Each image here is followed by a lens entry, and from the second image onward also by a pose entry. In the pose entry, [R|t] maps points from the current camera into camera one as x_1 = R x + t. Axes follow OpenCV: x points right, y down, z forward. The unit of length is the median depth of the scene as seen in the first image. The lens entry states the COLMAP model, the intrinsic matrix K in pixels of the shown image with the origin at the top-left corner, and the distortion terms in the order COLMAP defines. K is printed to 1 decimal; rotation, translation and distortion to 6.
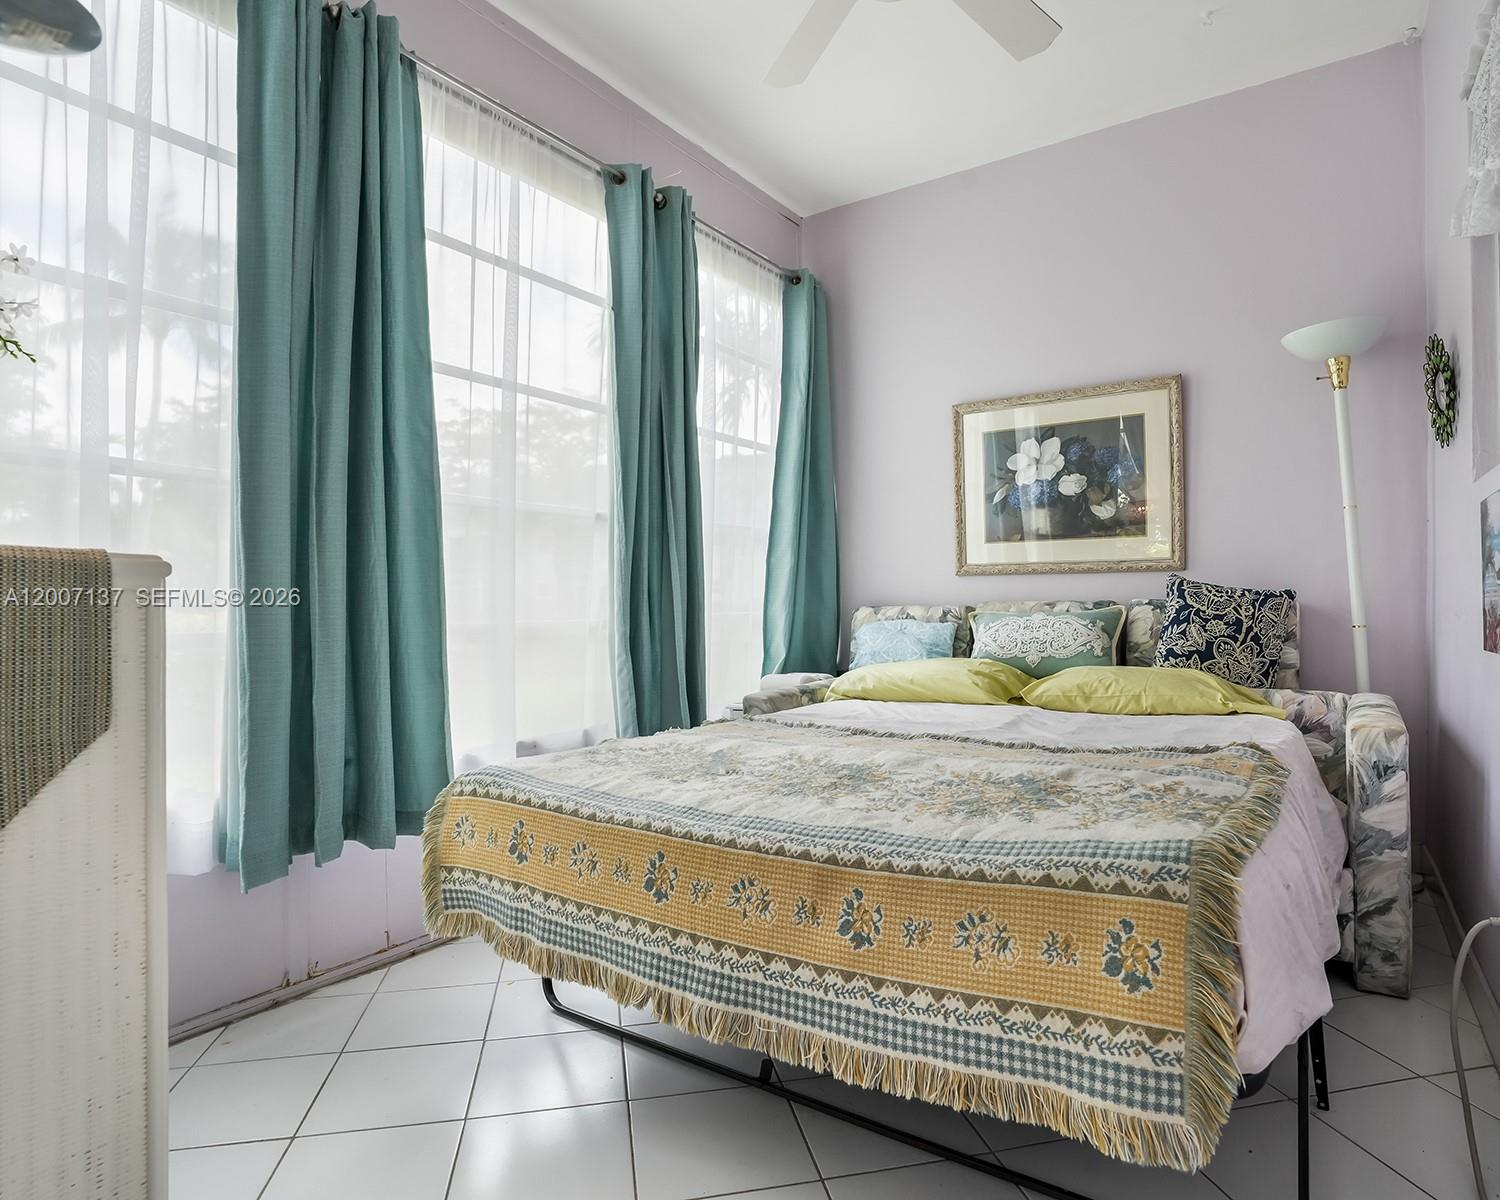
lens RADIAL K [[855.1, 0, 750.0], [0, 855.1, 600.0], [0, 0, 1]] dist [-0.042012, 0.013957]
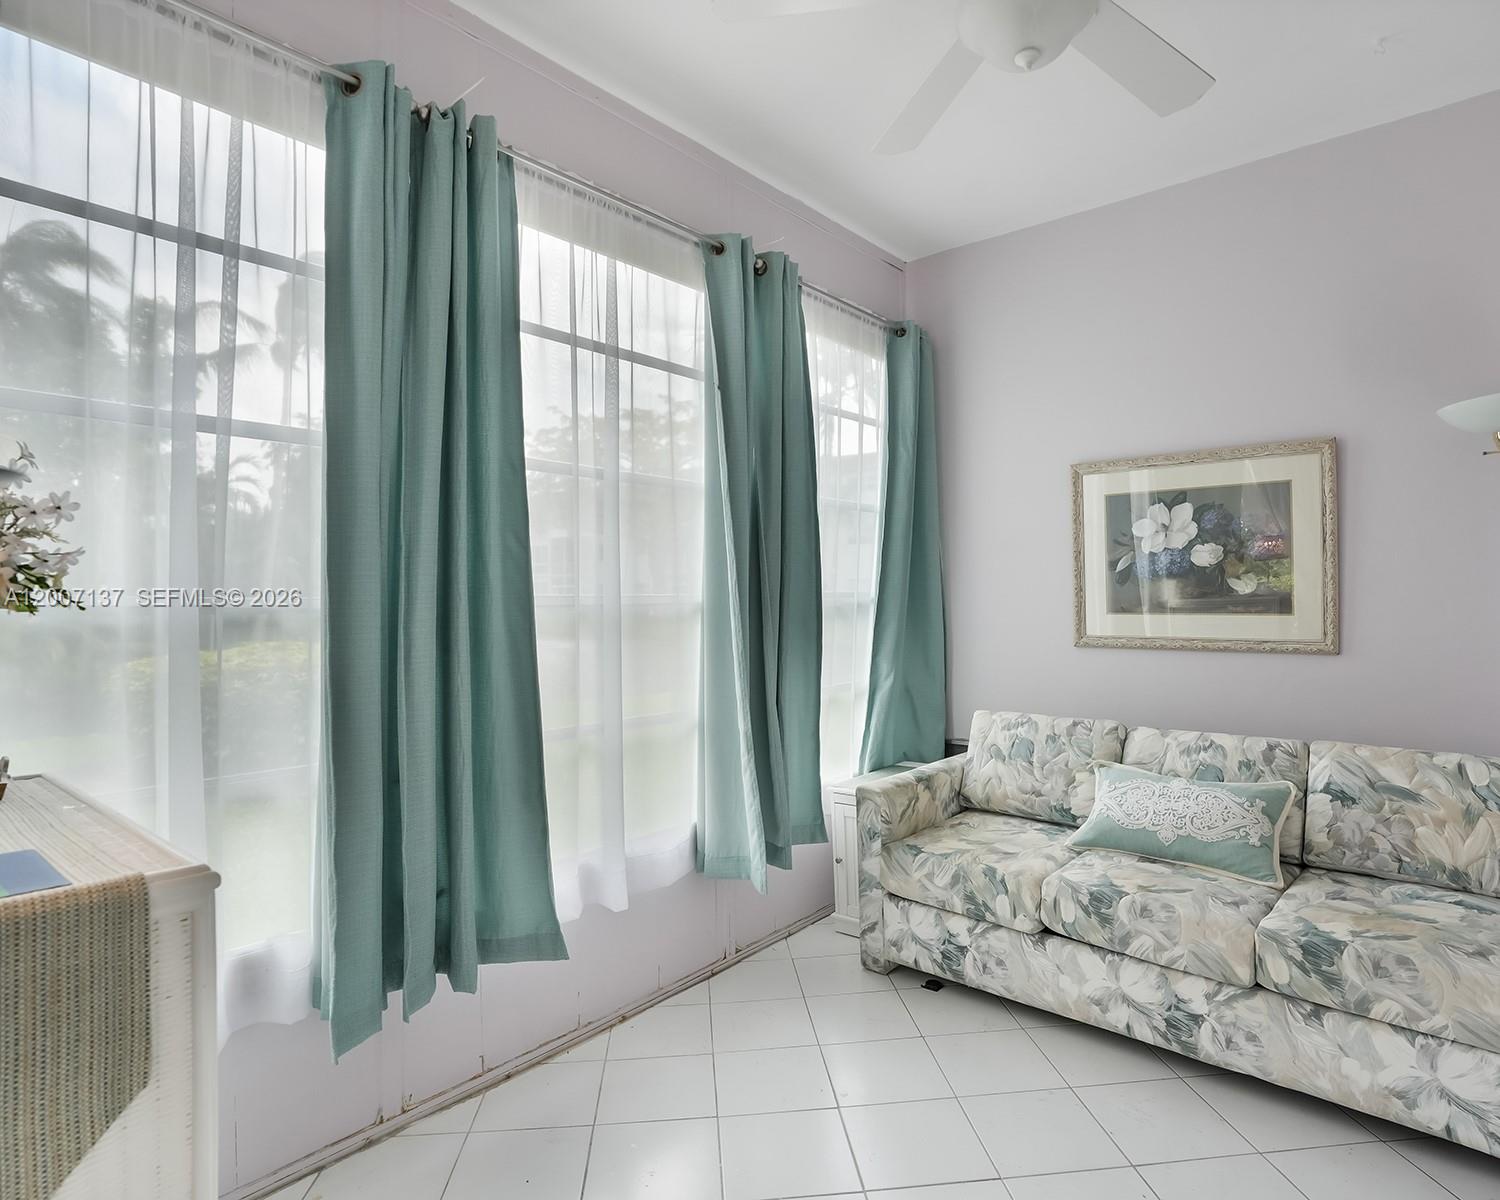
lens RADIAL K [[843.0, 0, 757.9], [0, 843.0, 595.4], [0, 0, 1]] dist [-0.044062, 0.019250]
pose [[0.995187, 0.000079, -0.097990, -0.016200], [-0.000033, 1.000000, 0.000477, -0.102073], [0.097990, -0.000471, 0.995187, 0.062907]]
